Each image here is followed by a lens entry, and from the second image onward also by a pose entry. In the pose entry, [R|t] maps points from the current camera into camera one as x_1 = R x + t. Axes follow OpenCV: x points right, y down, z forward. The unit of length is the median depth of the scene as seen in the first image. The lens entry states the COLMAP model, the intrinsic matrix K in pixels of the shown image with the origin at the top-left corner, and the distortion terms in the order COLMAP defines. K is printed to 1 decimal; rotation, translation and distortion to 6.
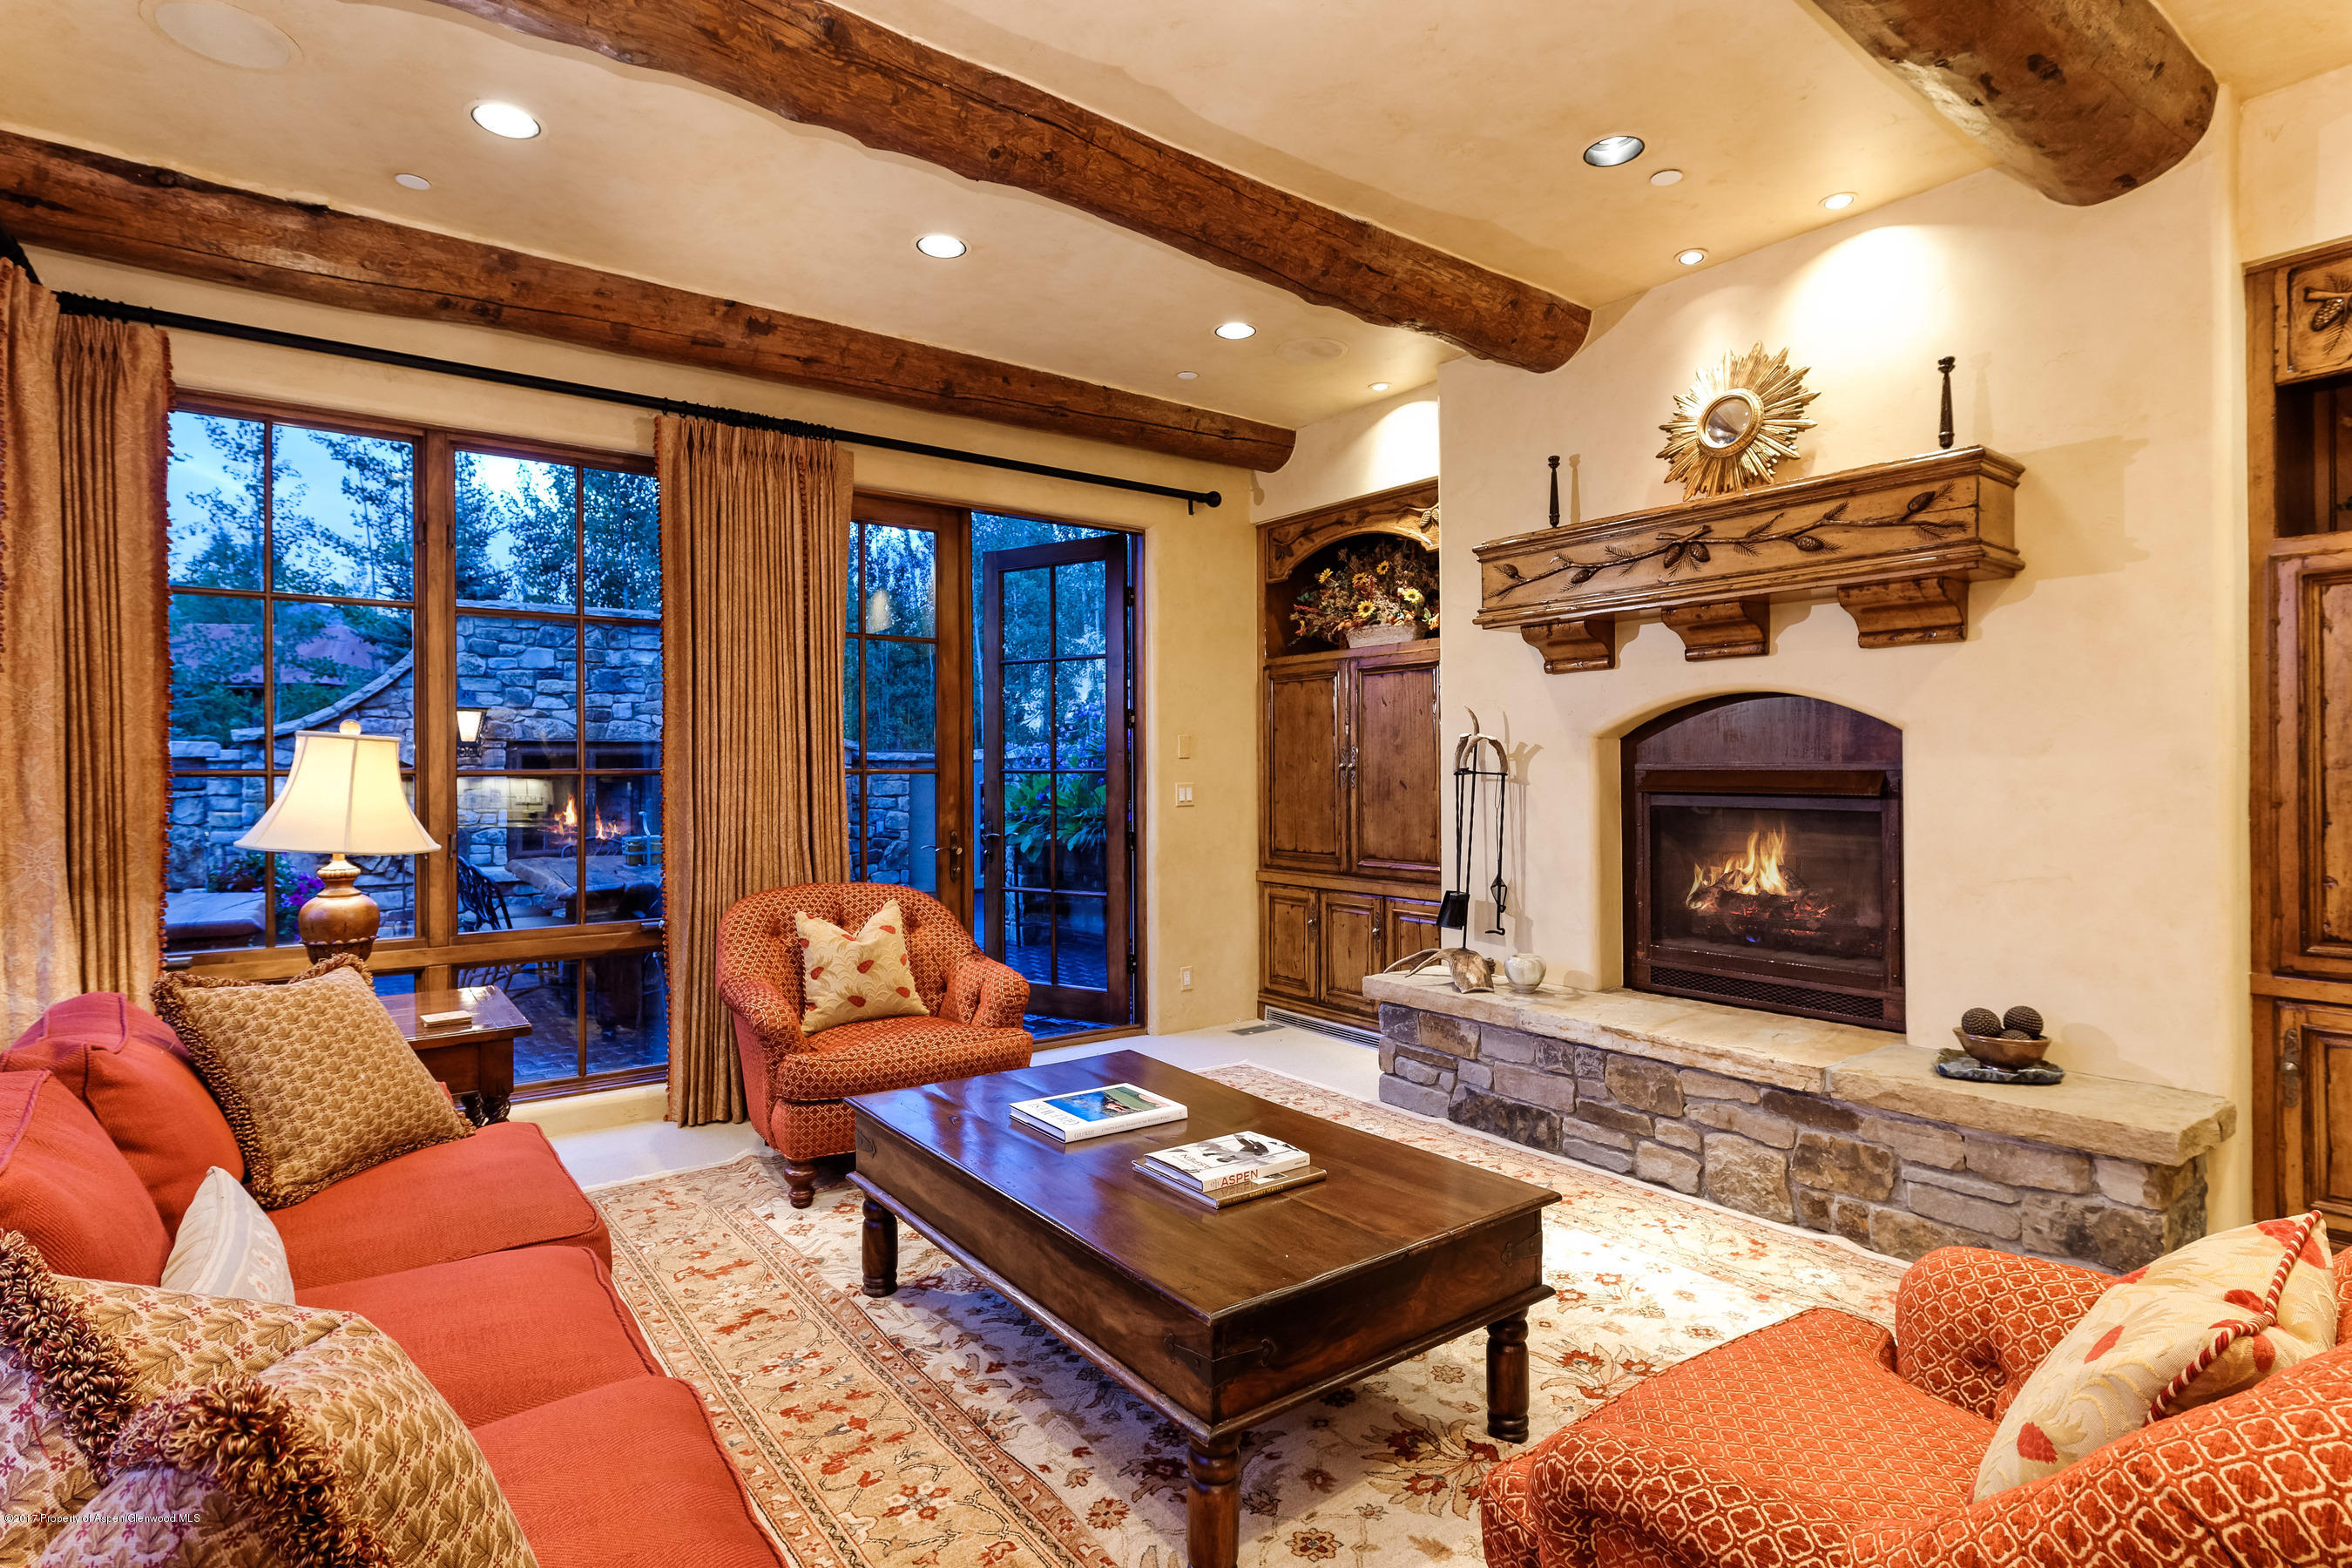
lens RADIAL K [[1176.9, 0, 1178.0], [0, 1176.9, 765.7], [0, 0, 1]] dist [0.002198, 0.000946]
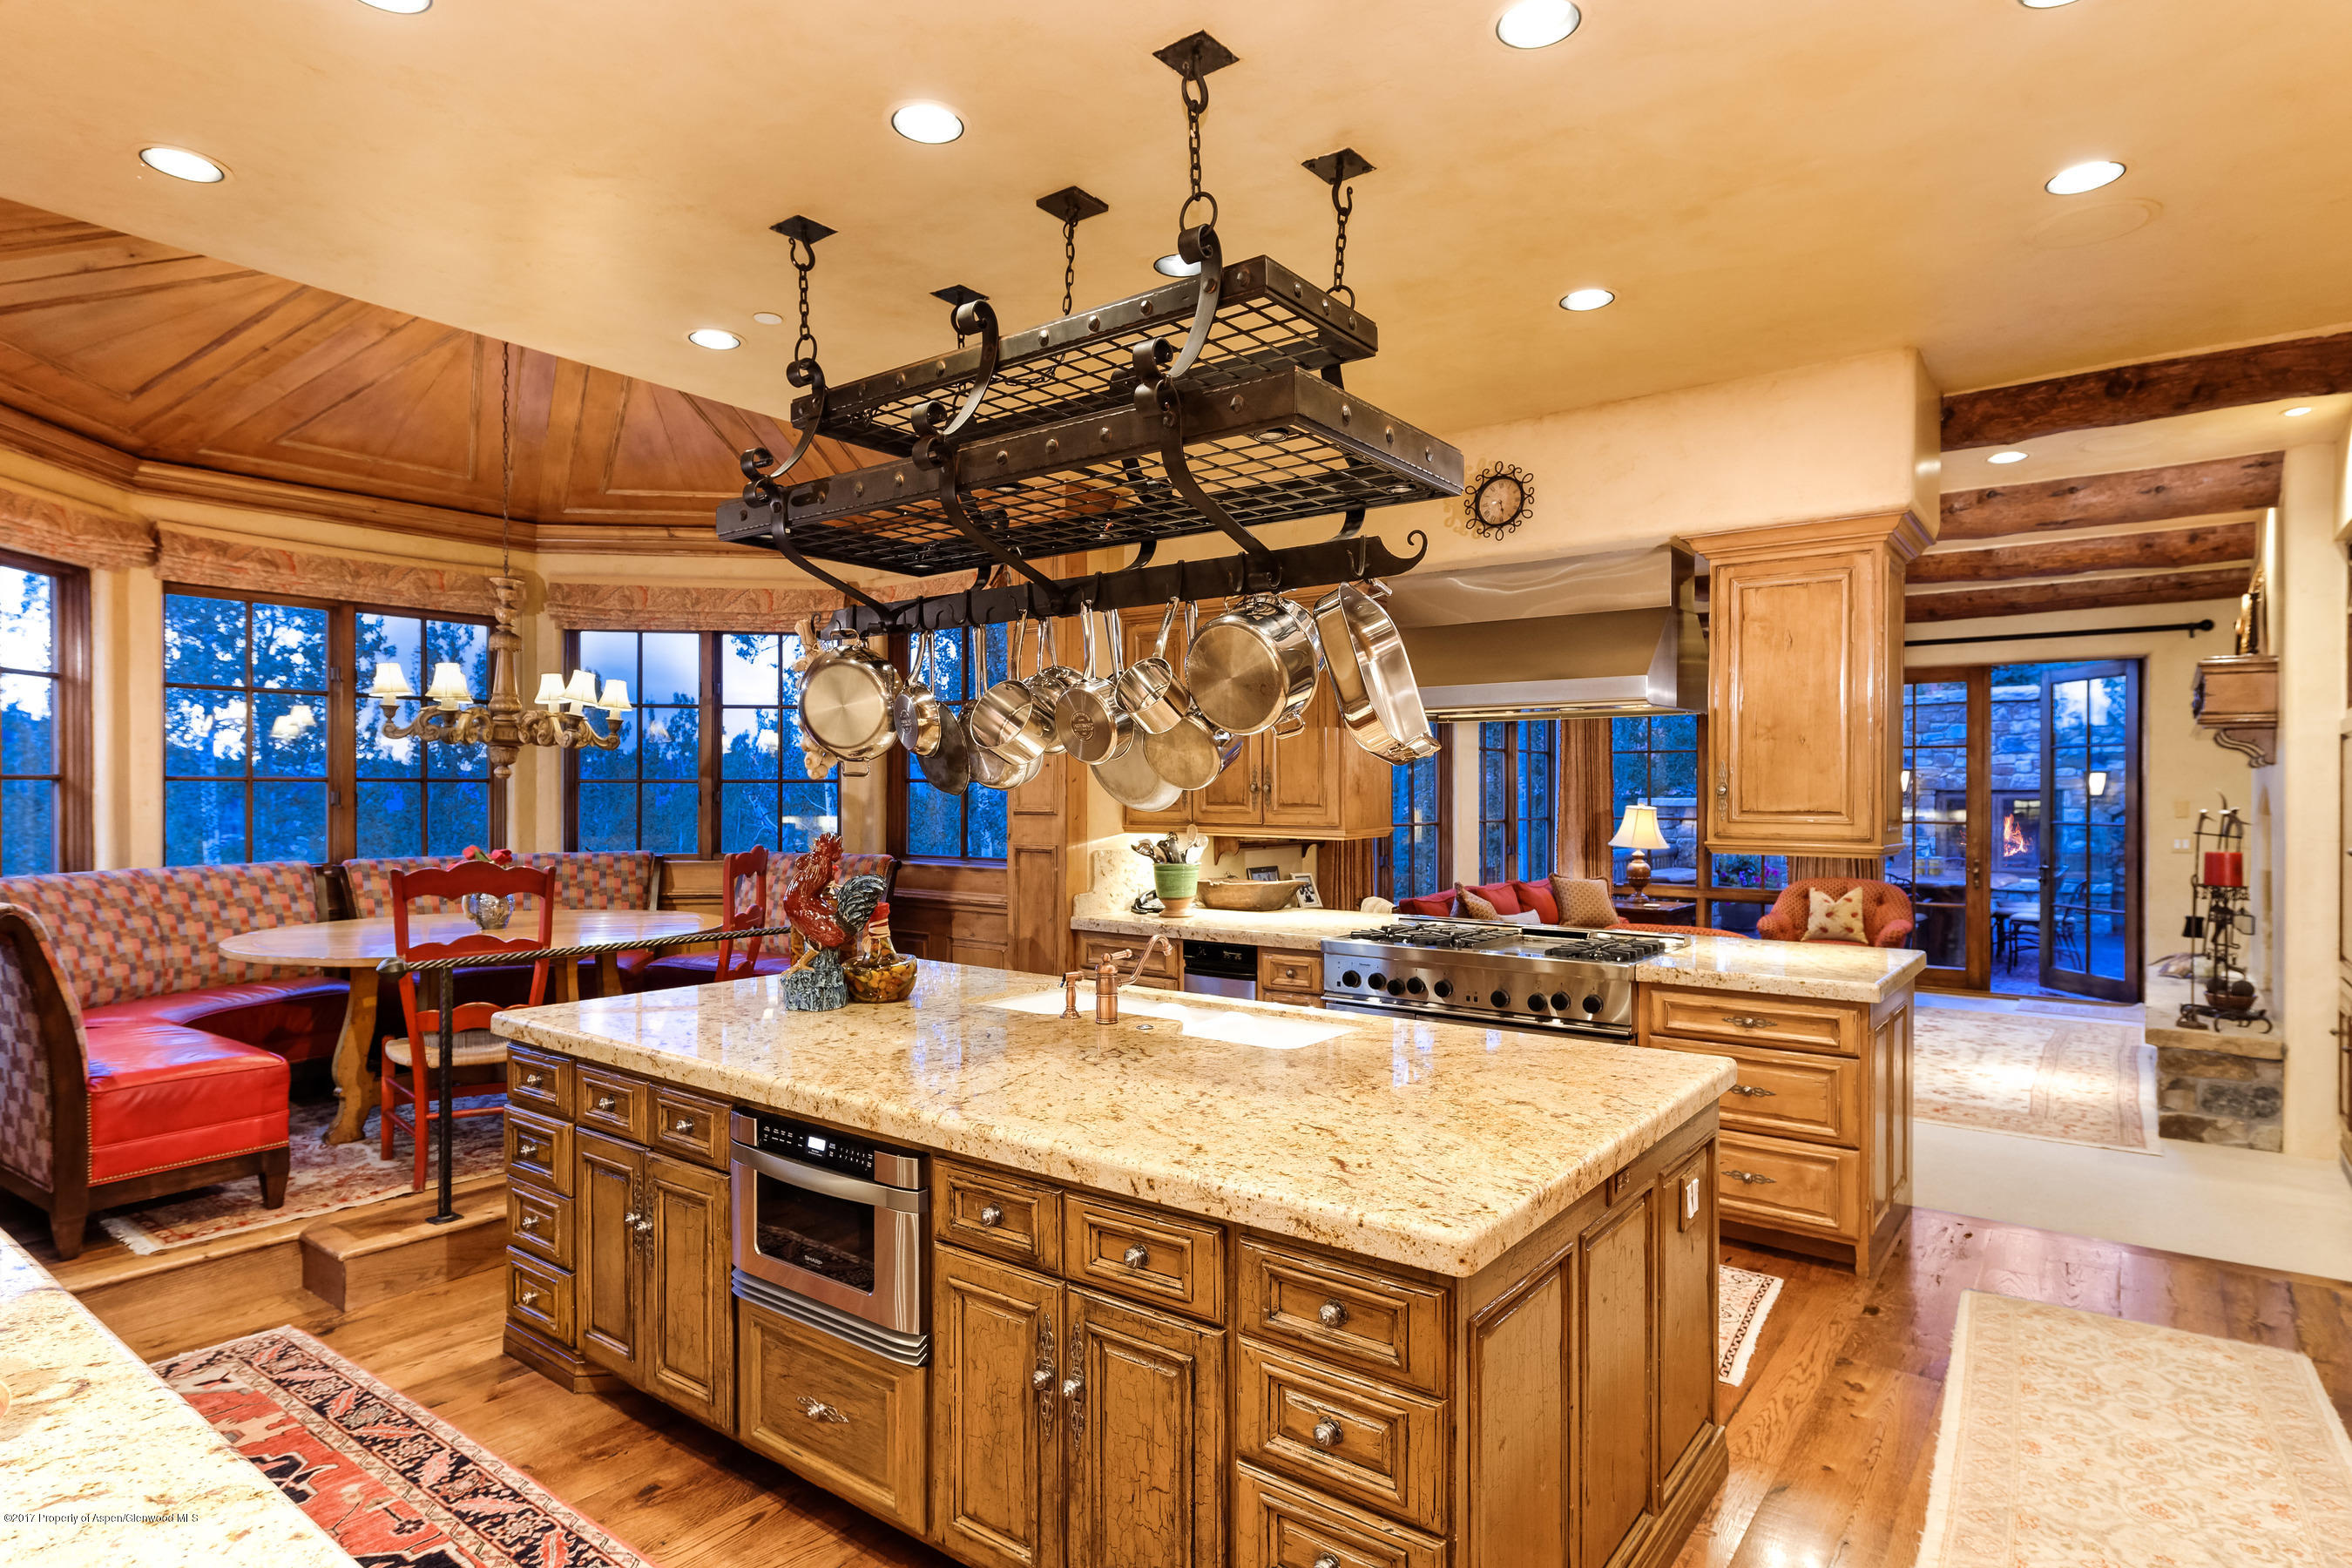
lens RADIAL K [[1268.6, 0, 1171.9], [0, 1268.6, 793.8], [0, 0, 1]] dist [0.001246, 0.000316]
pose [[0.264147, 0.006661, -0.964459, 1.286990], [0.001405, 0.999972, 0.007291, -0.053759], [0.964481, -0.003281, 0.264130, -0.599884]]
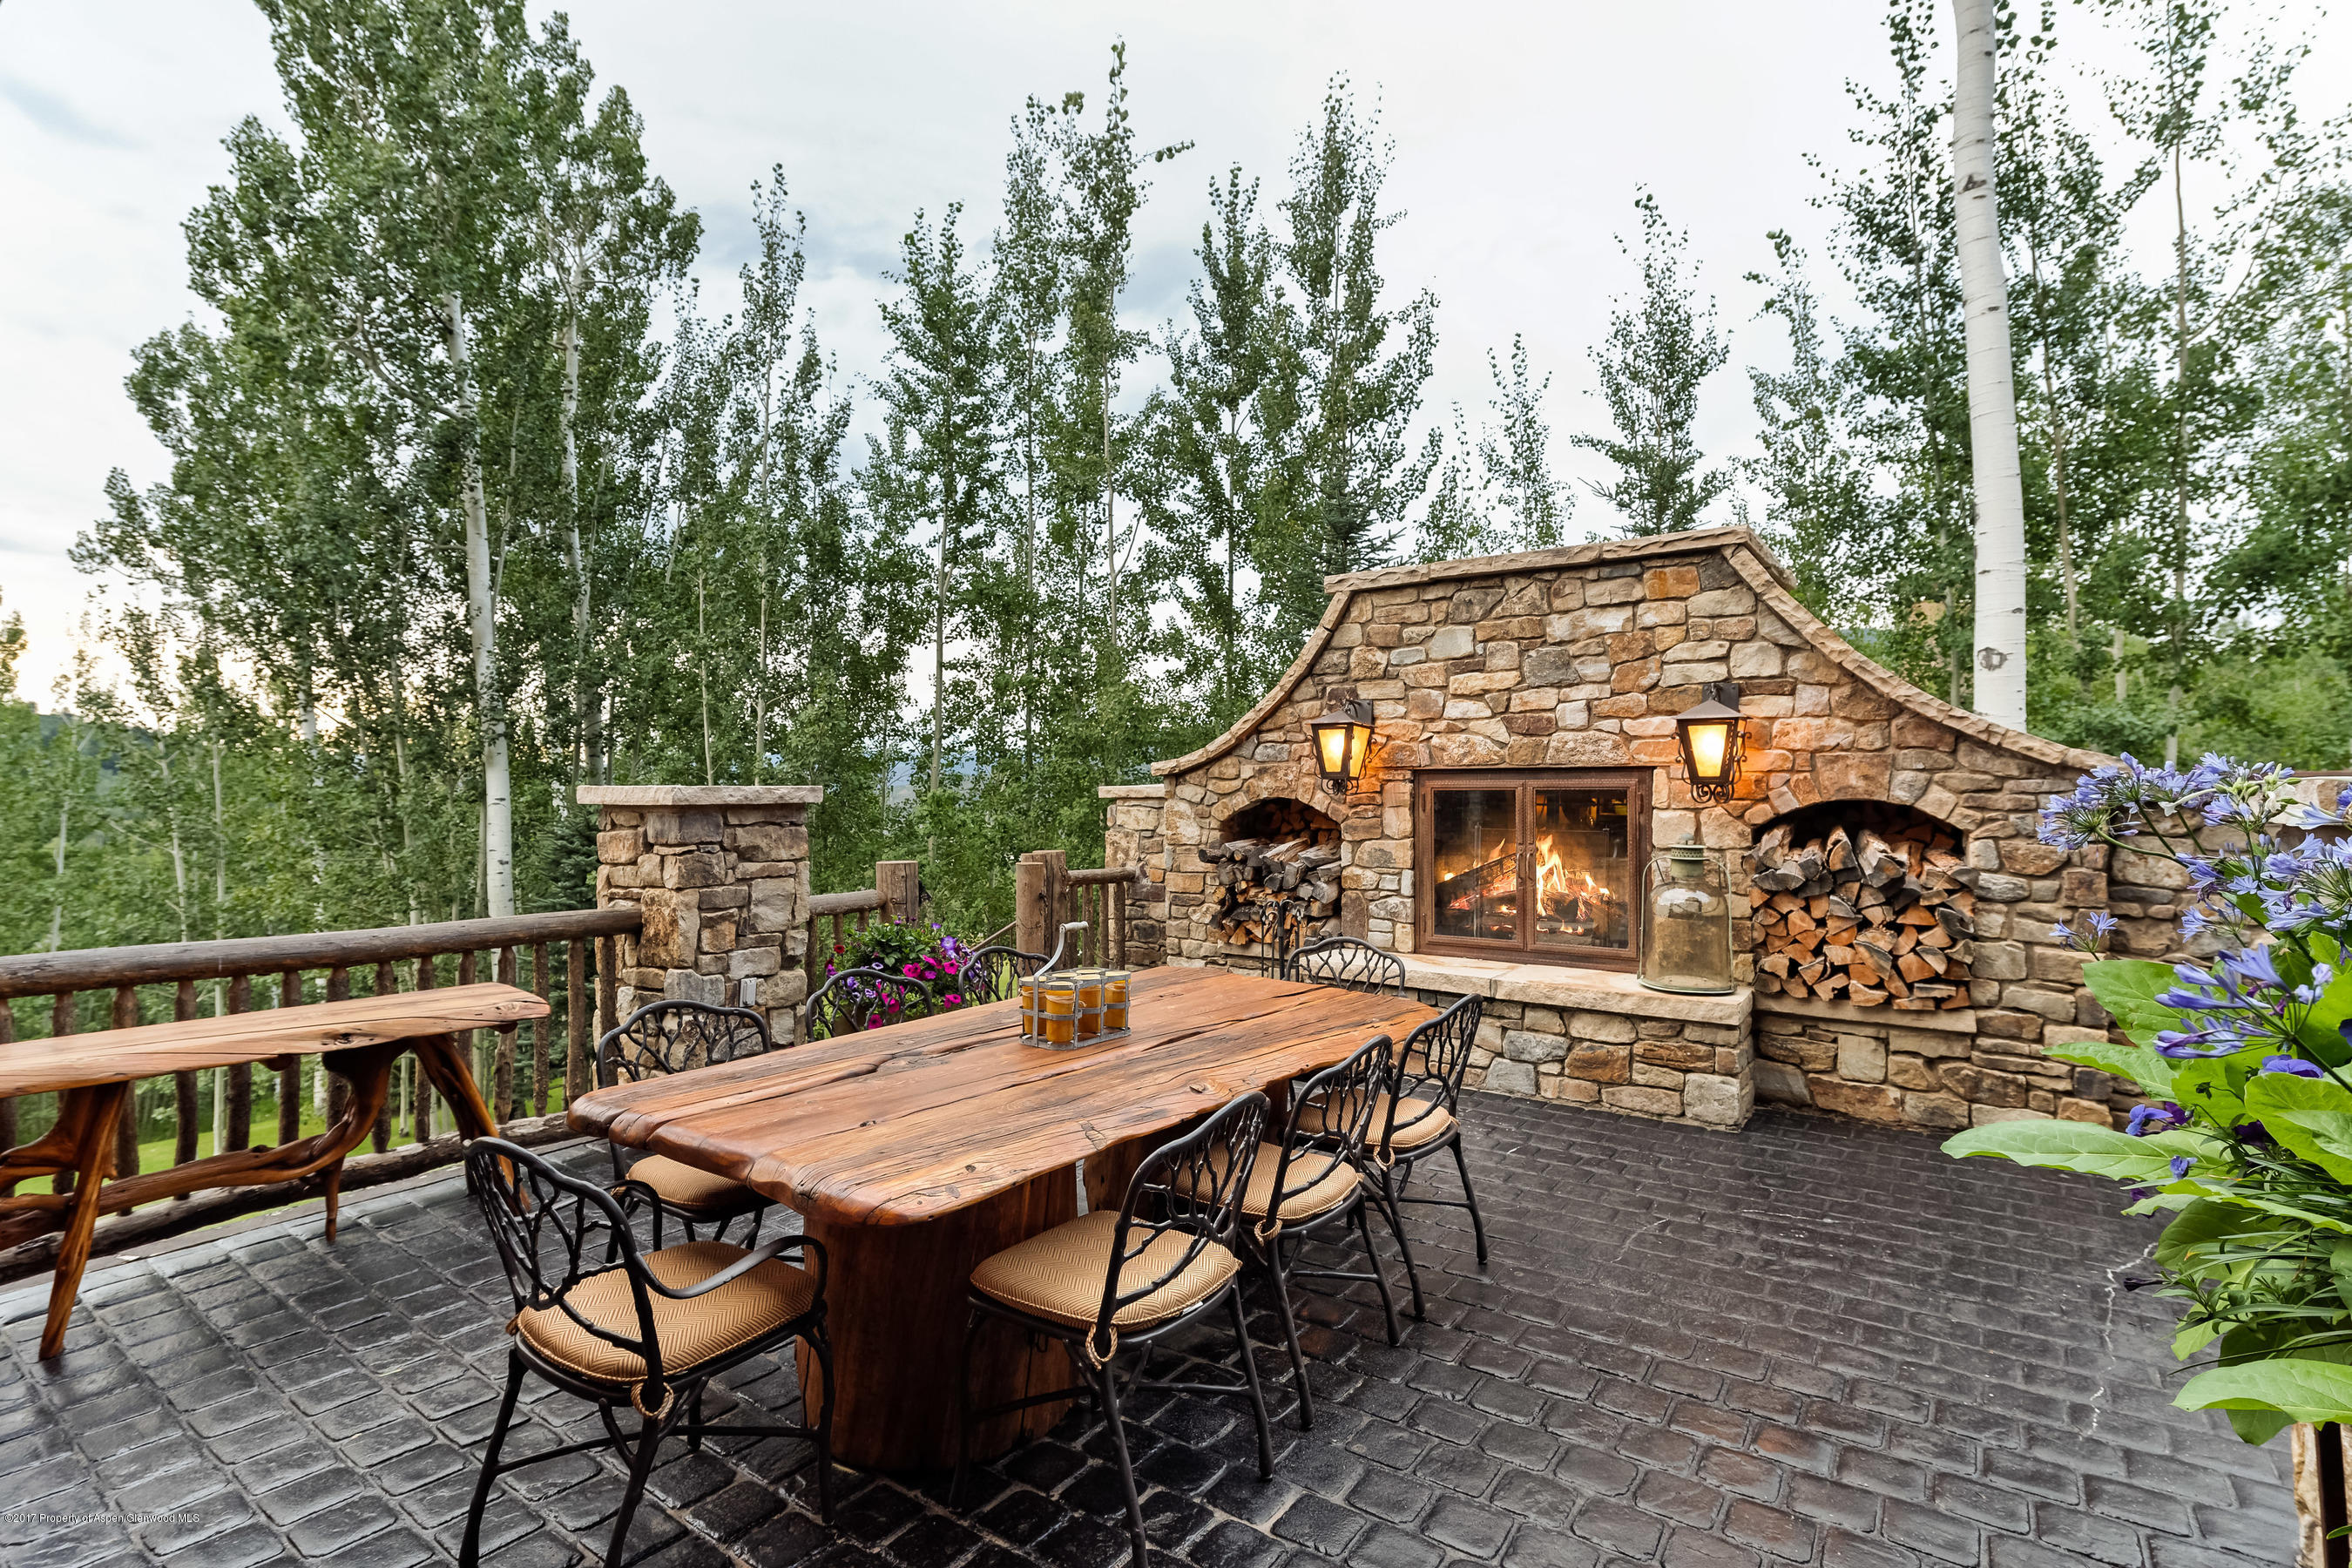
lens RADIAL K [[1081.4, 0, 1176.0], [0, 1081.4, 784.0], [0, 0, 1]] dist [0.000645, 0.000043]
pose [[0.306648, 0.000202, -0.951823, -0.034761], [0.000981, 0.999999, 0.000529, -0.024941], [0.951822, -0.001096, 0.306648, 1.264204]]
